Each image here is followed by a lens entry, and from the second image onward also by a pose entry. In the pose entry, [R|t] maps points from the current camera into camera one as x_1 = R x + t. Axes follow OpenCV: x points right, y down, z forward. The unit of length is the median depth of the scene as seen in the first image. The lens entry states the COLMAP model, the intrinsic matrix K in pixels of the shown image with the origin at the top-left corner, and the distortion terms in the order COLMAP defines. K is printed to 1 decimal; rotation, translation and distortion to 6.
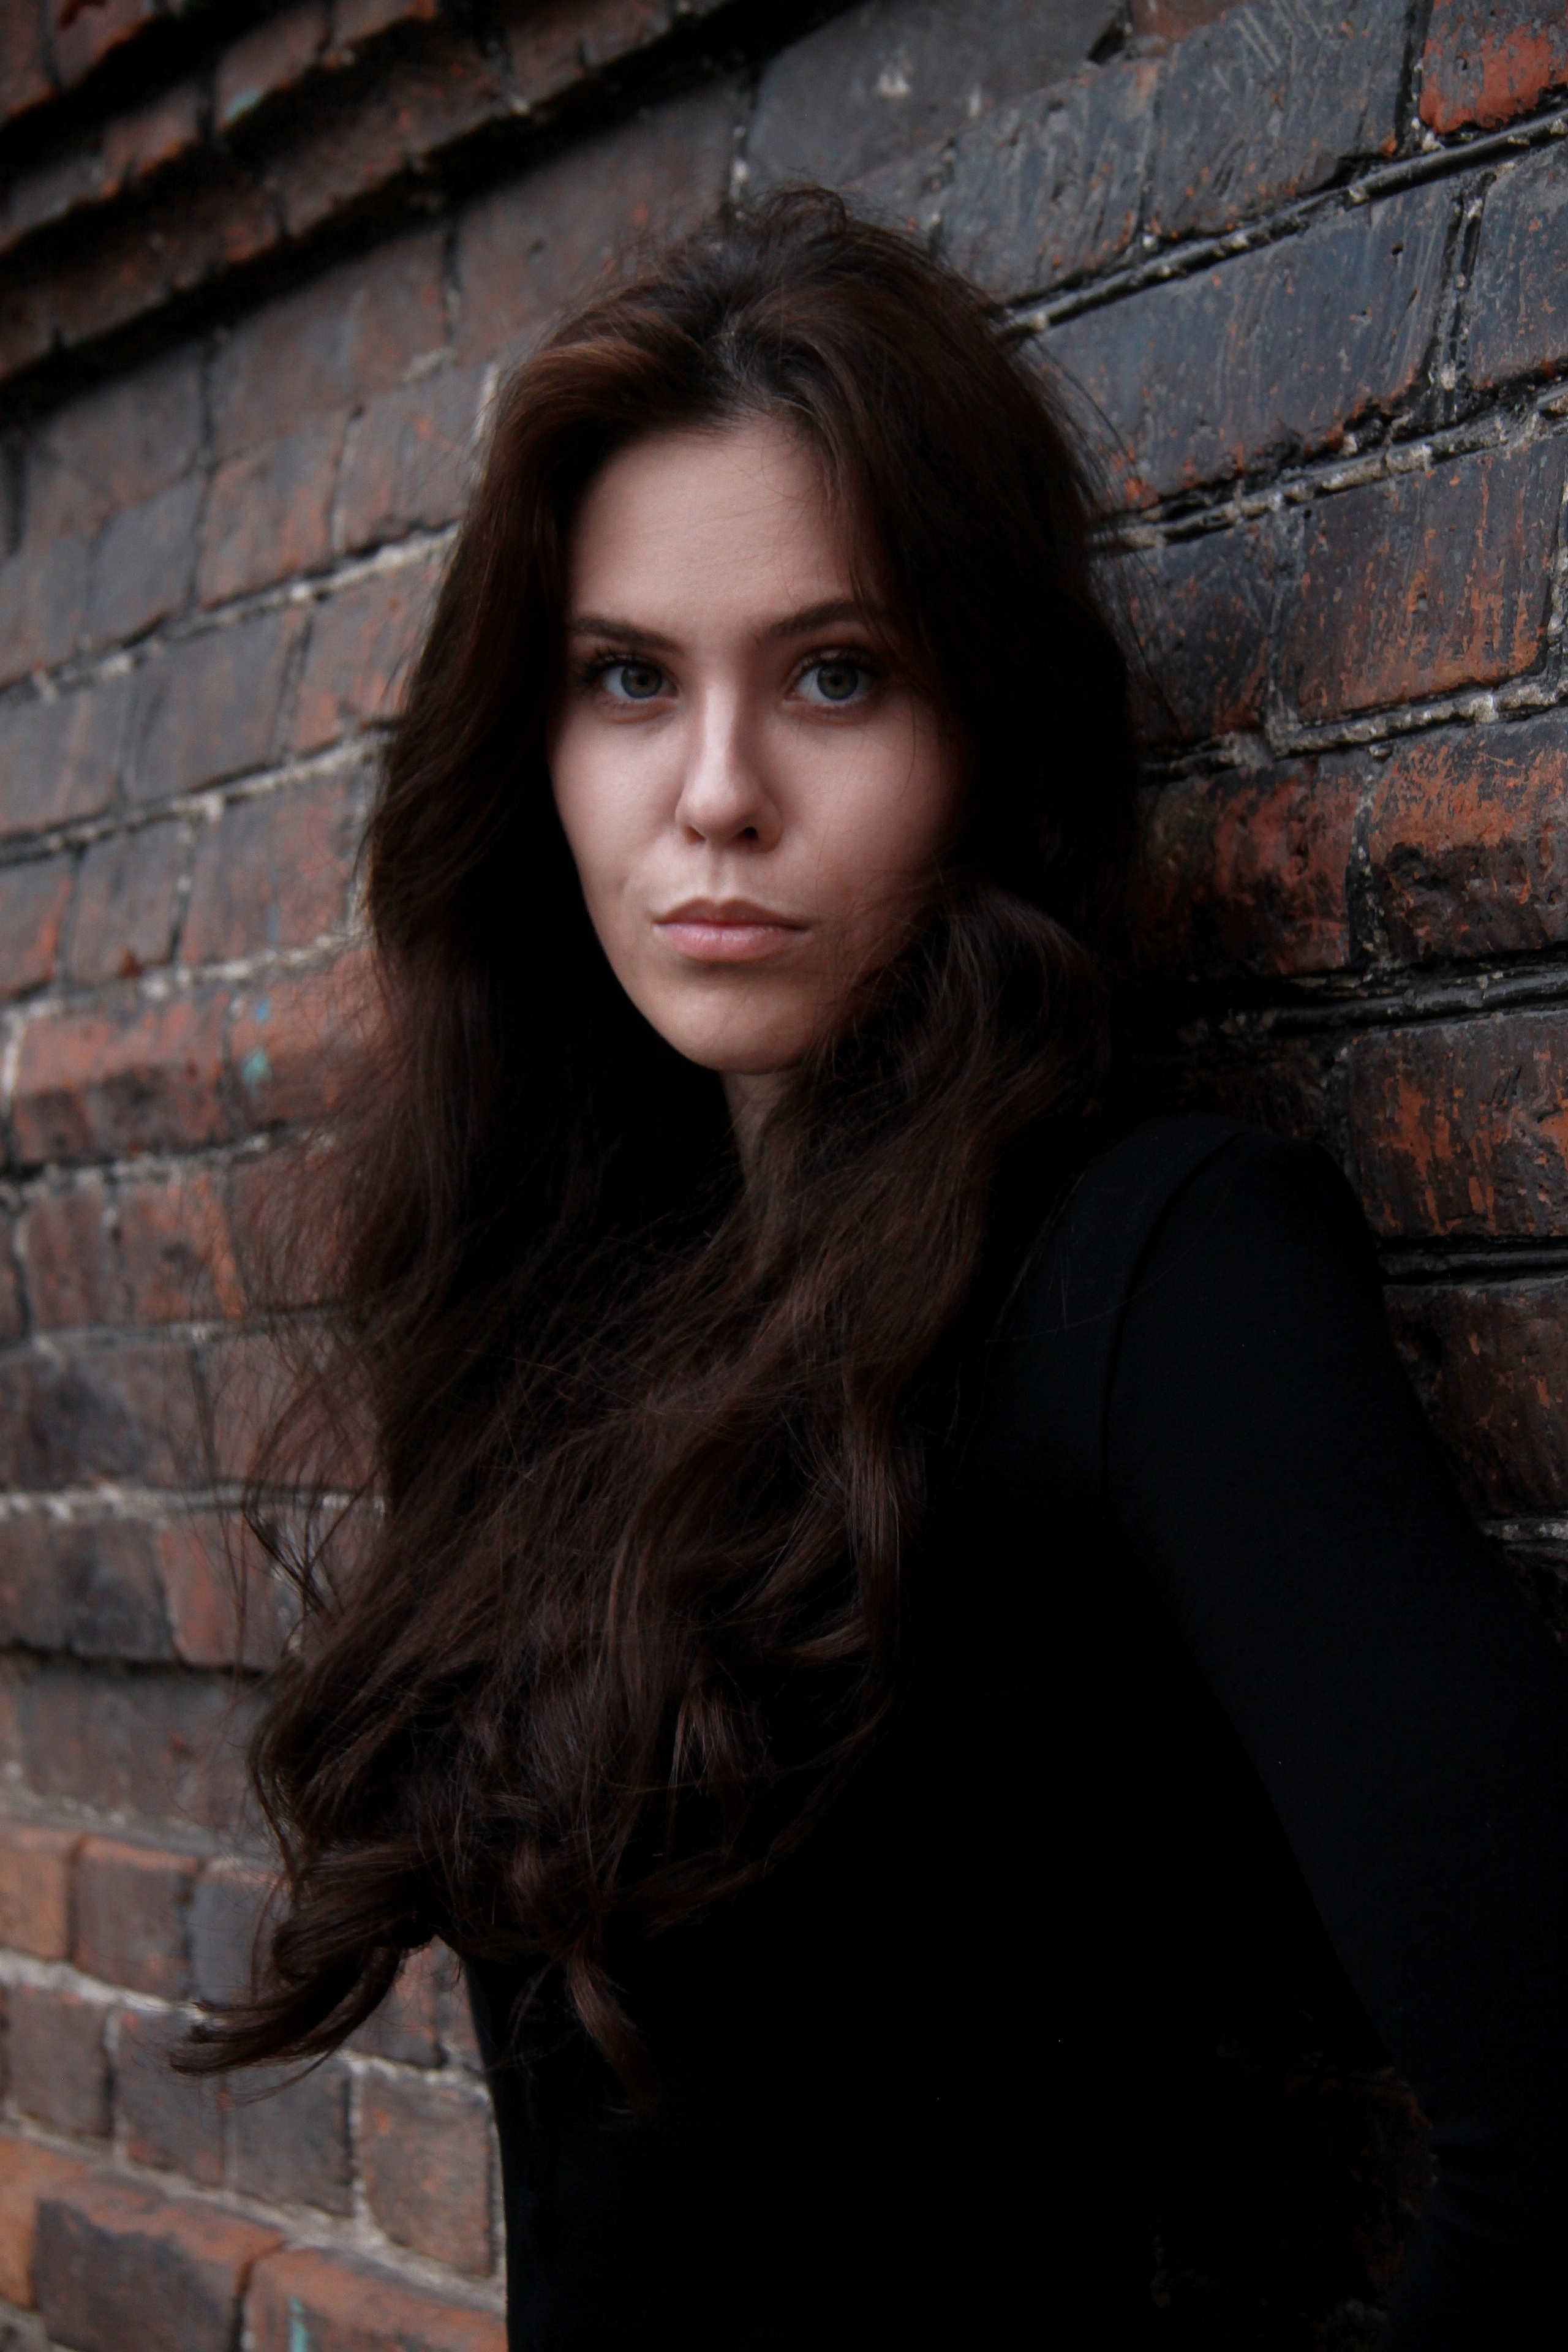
lens RADIAL K [[5196.3, 0, 764.9], [0, 5196.3, 1187.0], [0, 0, 1]] dist [0.314743, 0.000000]
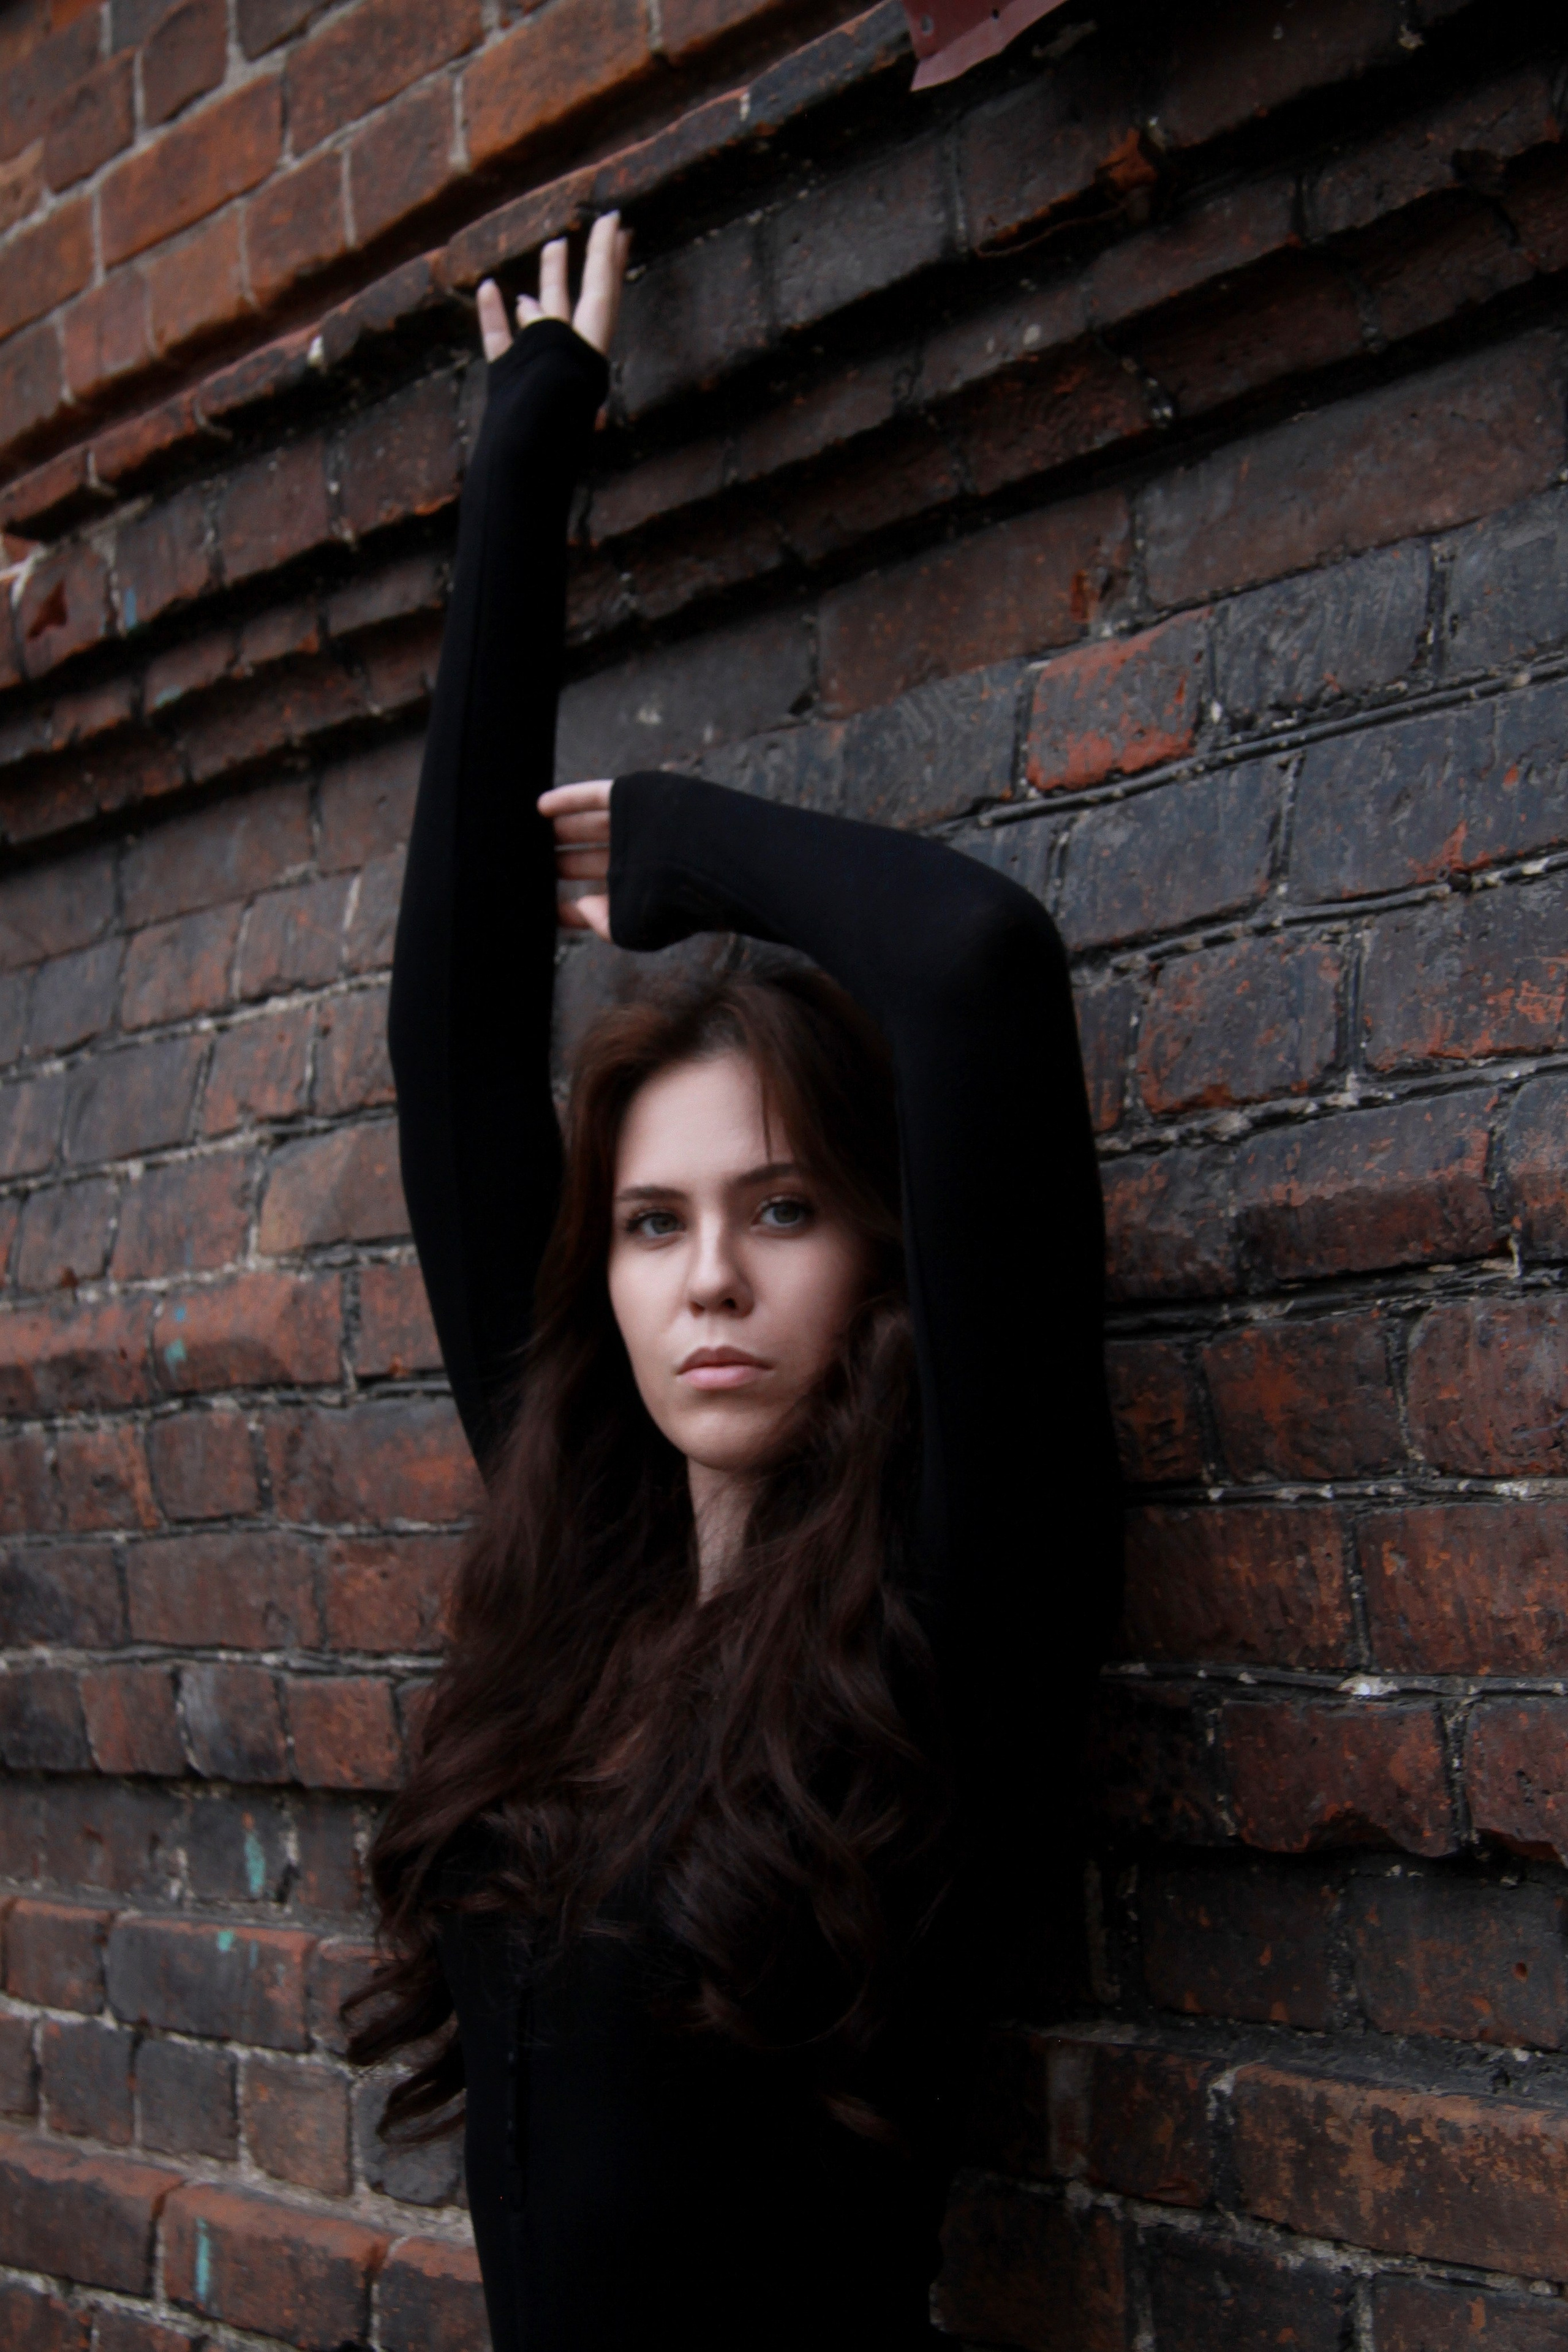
lens RADIAL K [[4115.7, 0, 769.8], [0, 4115.7, 1175.3], [0, 0, 1]] dist [0.204887, 0.000000]
pose [[0.992701, -0.001022, 0.120599, -0.072775], [0.006784, 0.998854, -0.047382, -0.016949], [-0.120412, 0.047854, 0.991570, -0.155243]]
